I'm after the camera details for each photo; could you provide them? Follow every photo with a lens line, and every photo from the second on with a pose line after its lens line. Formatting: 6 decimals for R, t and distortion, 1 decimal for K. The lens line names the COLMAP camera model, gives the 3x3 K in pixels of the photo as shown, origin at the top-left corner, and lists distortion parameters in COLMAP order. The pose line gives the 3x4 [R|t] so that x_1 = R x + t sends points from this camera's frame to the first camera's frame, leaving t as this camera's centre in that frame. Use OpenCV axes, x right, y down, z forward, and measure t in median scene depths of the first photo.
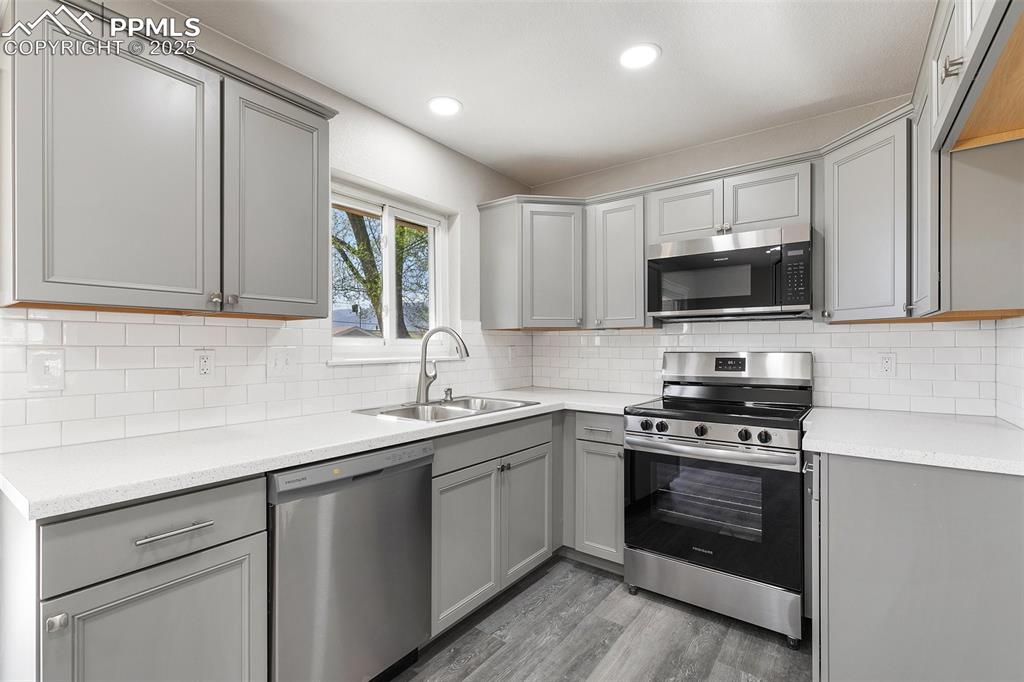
lens RADIAL K [[454.9, 0, 501.5], [0, 454.9, 344.9], [0, 0, 1]] dist [0.001609, -0.000161]
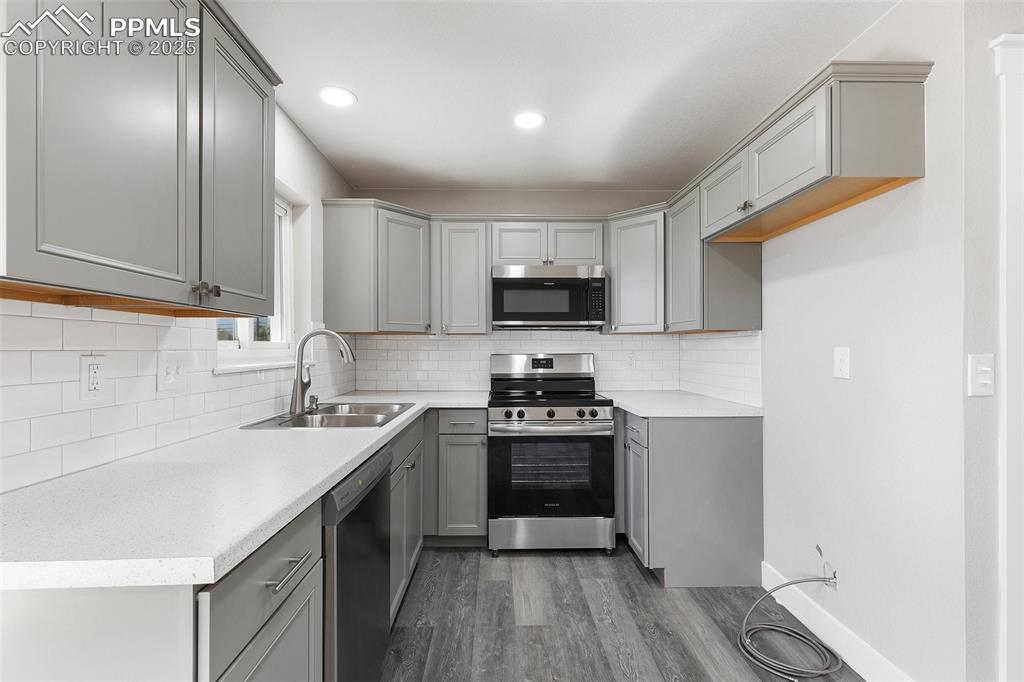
lens RADIAL K [[454.9, 0, 501.5], [0, 454.9, 344.9], [0, 0, 1]] dist [0.001609, -0.000161]
pose [[0.790642, 0.005114, 0.612258, -0.449125], [-0.000576, 0.999971, -0.007608, -0.000494], [-0.612279, 0.005663, 0.790622, 0.044750]]
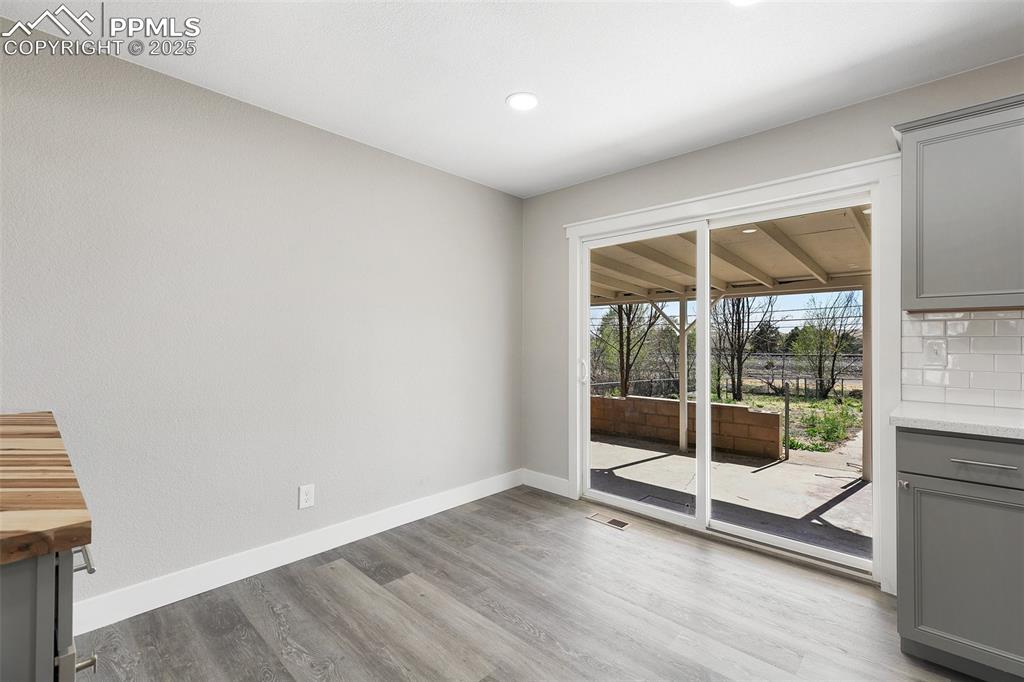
lens RADIAL K [[454.9, 0, 501.5], [0, 454.9, 344.9], [0, 0, 1]] dist [0.001609, -0.000161]
pose [[-0.124824, 0.002329, -0.992176, 0.400031], [-0.000084, 0.999997, 0.002358, 0.015067], [0.992179, 0.000378, -0.124824, -0.145106]]
